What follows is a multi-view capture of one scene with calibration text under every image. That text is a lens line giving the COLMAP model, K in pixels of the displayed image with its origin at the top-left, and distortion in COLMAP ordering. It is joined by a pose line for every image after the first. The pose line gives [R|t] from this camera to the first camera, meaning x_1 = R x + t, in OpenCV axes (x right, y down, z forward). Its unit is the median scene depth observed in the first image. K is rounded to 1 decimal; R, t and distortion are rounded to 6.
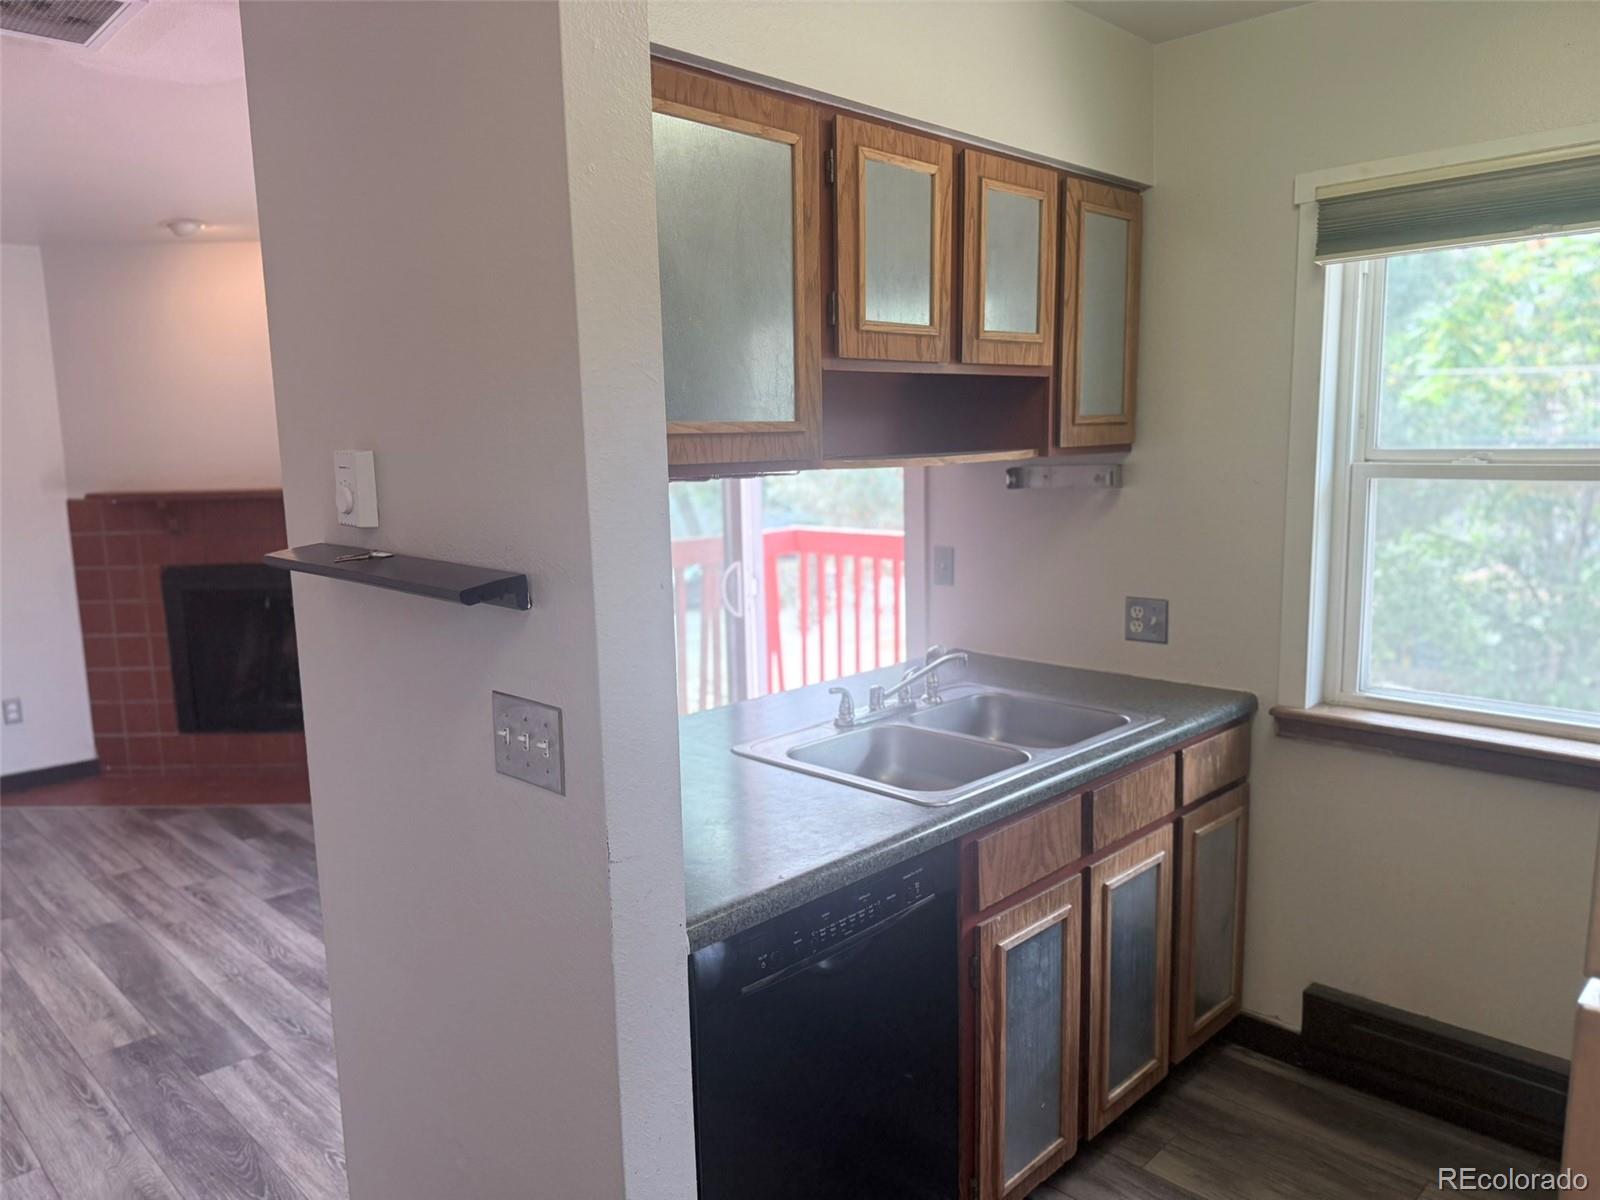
lens RADIAL K [[1136.6, 0, 784.7], [0, 1136.6, 609.8], [0, 0, 1]] dist [0.005982, -0.015807]
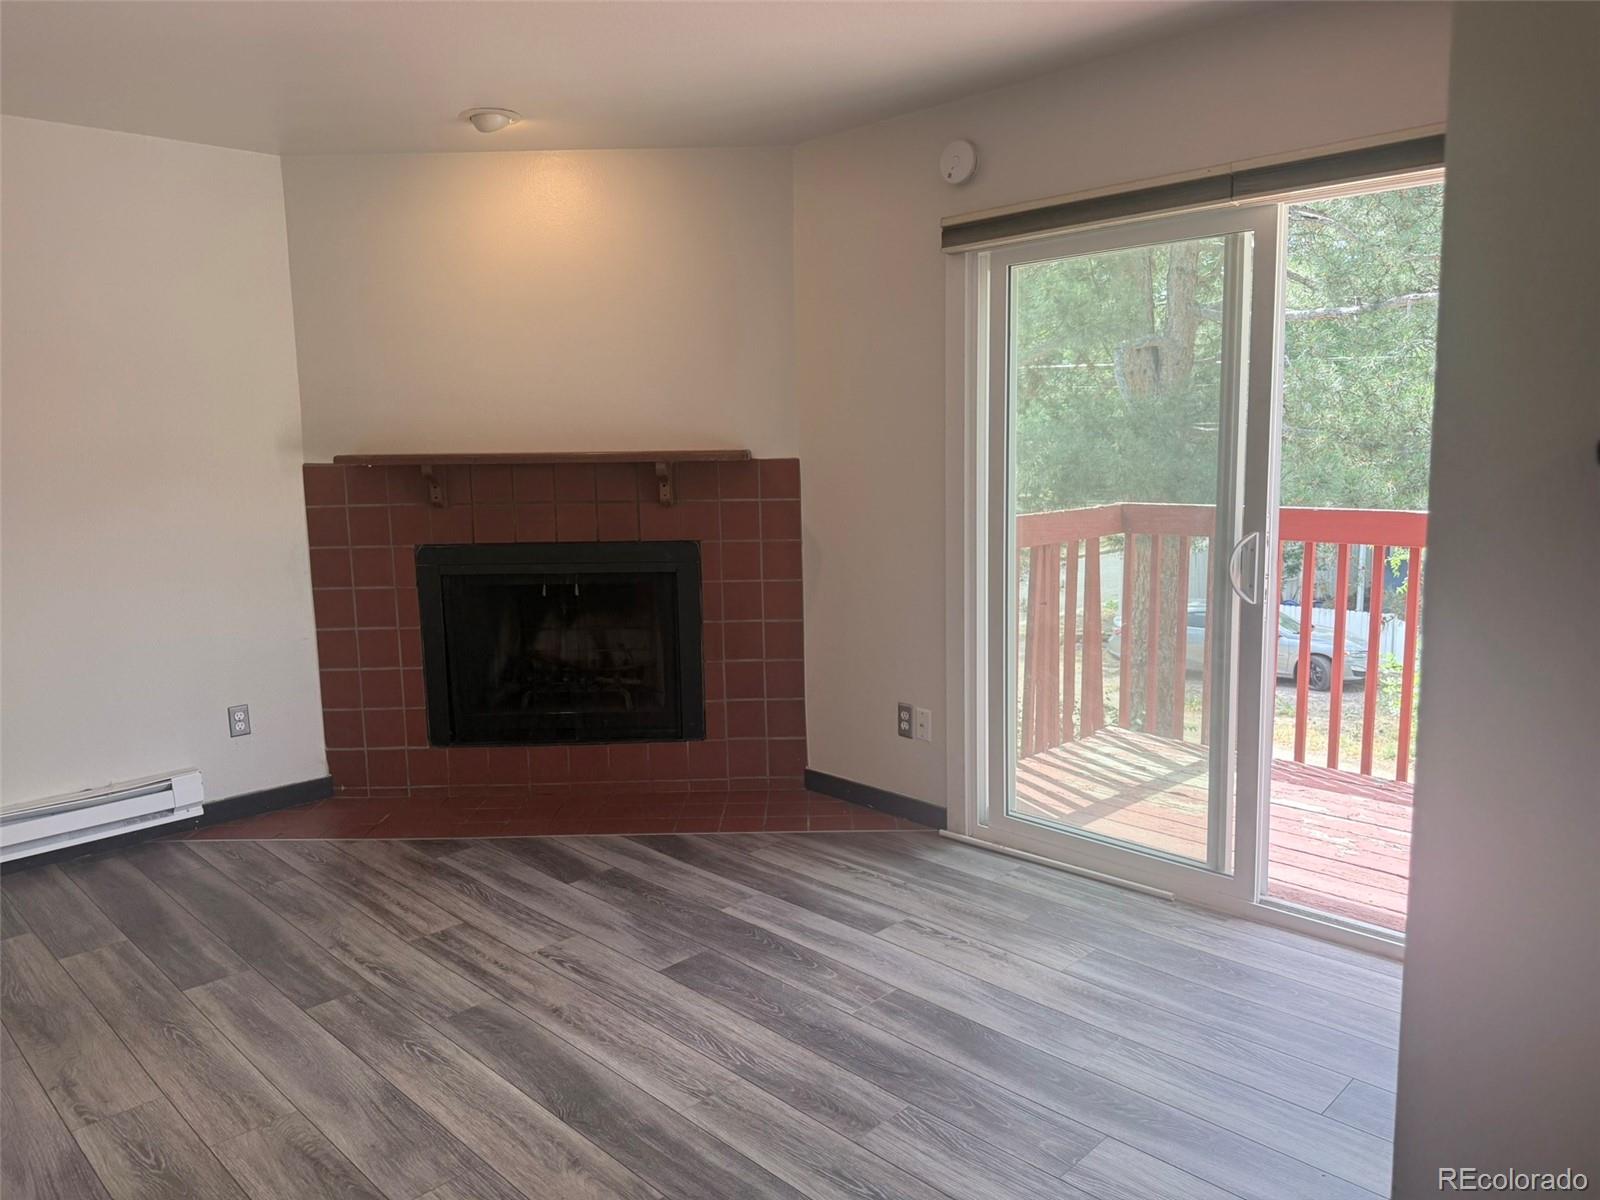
lens RADIAL K [[1136.6, 0, 808.3], [0, 1136.6, 598.5], [0, 0, 1]] dist [0.005982, -0.015807]
pose [[0.999997, -0.001526, 0.001935, -0.320589], [0.001538, 0.999981, -0.005938, 0.007299], [-0.001926, 0.005941, 0.999980, 0.207161]]
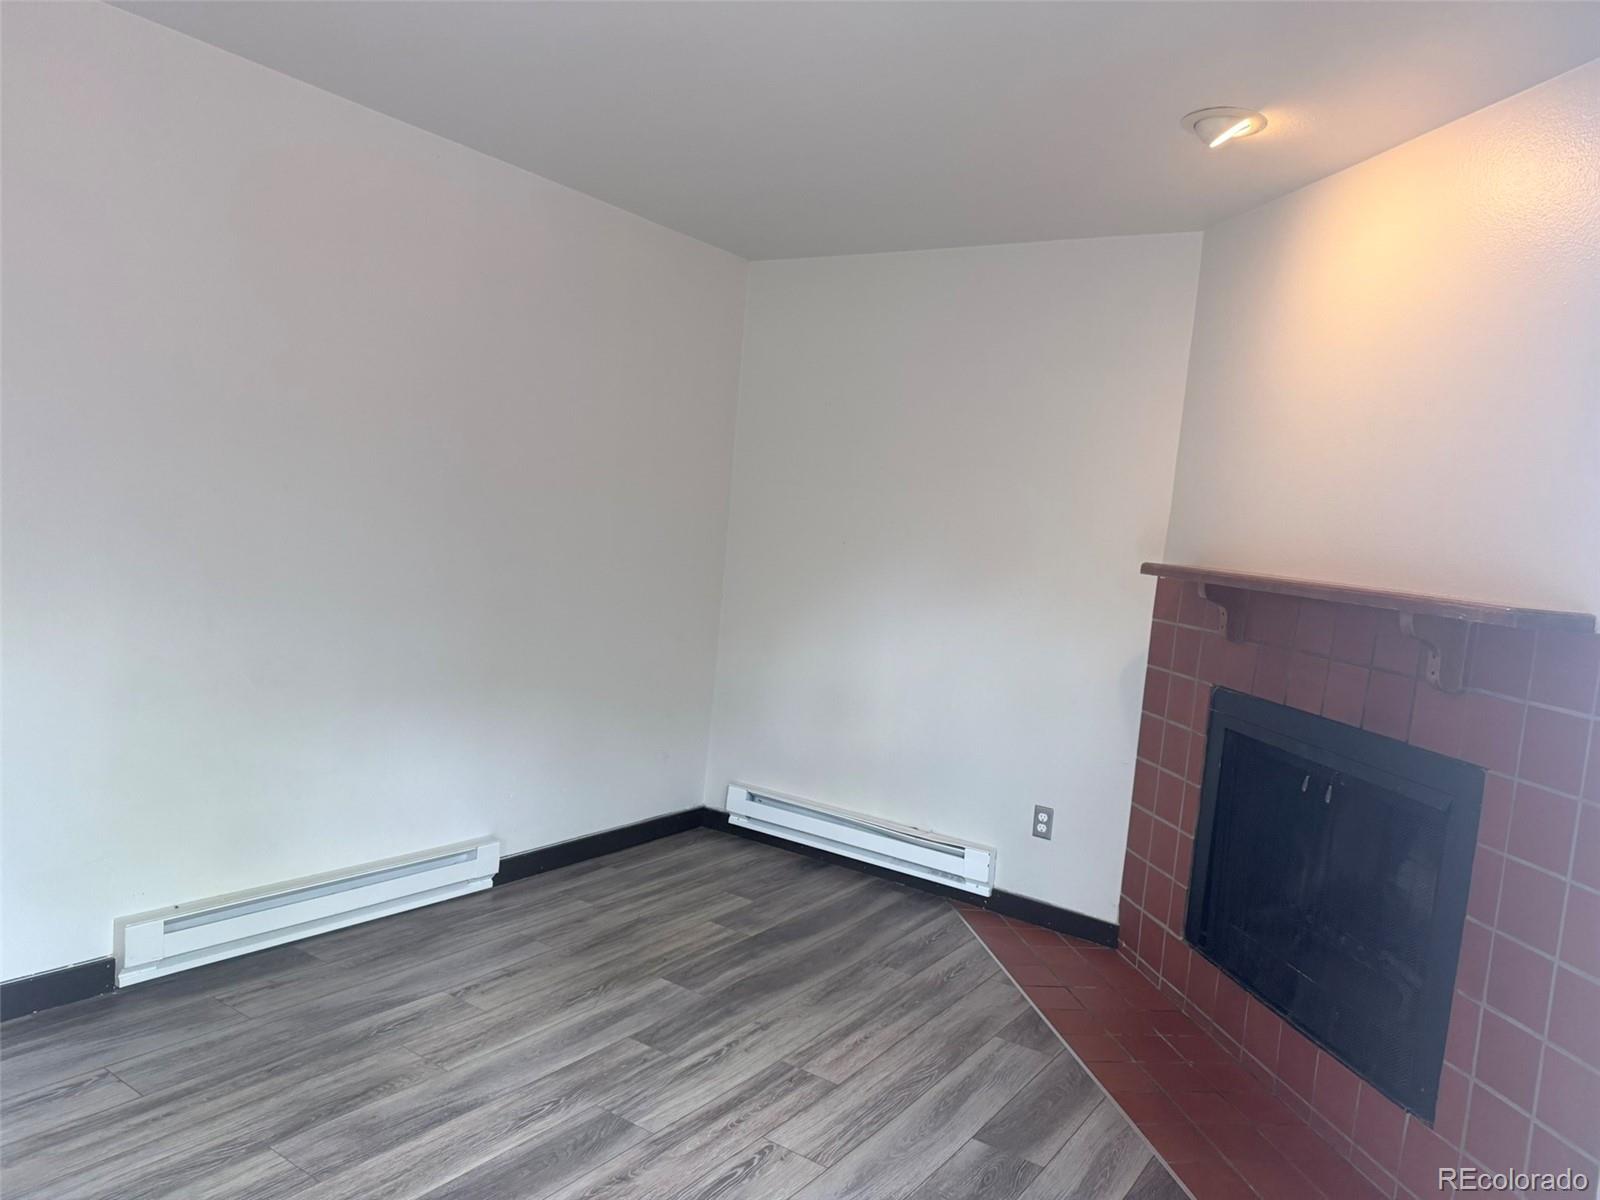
lens RADIAL K [[1136.6, 0, 794.8], [0, 1136.6, 588.3], [0, 0, 1]] dist [0.005982, -0.015807]
pose [[0.194811, 0.110743, -0.974569, 0.048582], [-0.246928, 0.967141, 0.060539, -0.087802], [0.949250, 0.228855, 0.215755, 0.749138]]
